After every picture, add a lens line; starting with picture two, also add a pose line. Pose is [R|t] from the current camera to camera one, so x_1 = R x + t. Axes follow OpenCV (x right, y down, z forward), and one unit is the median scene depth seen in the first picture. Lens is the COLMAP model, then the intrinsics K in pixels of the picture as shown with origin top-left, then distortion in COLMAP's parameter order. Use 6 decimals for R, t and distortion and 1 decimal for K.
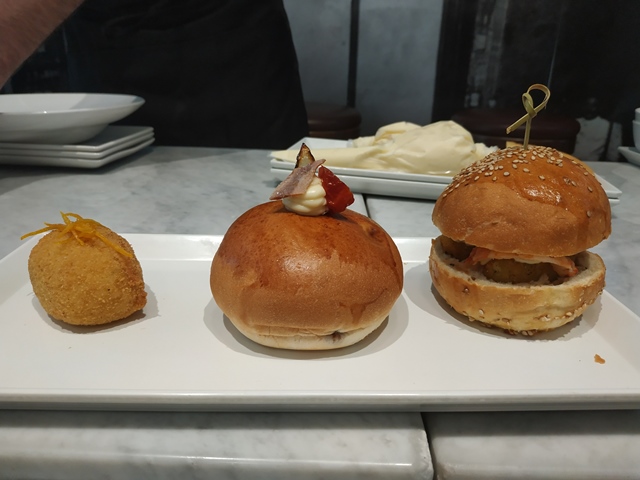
lens RADIAL K [[442.2, 0, 320.9], [0, 442.2, 239.0], [0, 0, 1]] dist [0.002838, -0.000441]
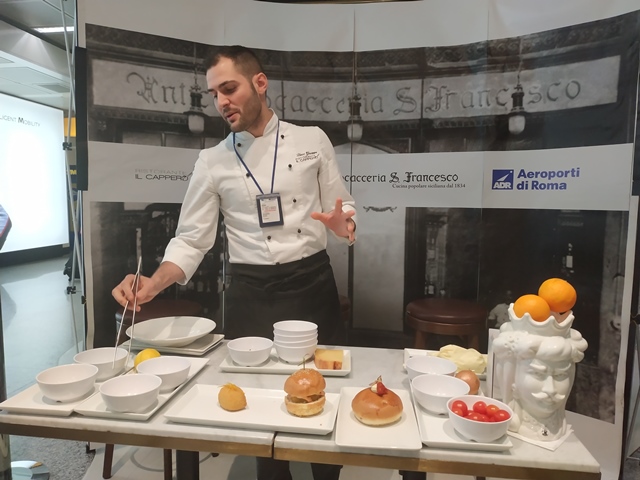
lens RADIAL K [[442.2, 0, 317.7], [0, 442.2, 239.3], [0, 0, 1]] dist [0.002838, -0.000441]
pose [[0.995864, -0.004733, -0.090730, 0.103553], [-0.022892, 0.953350, -0.300998, -0.017469], [0.087922, 0.301830, 0.949299, -0.524950]]
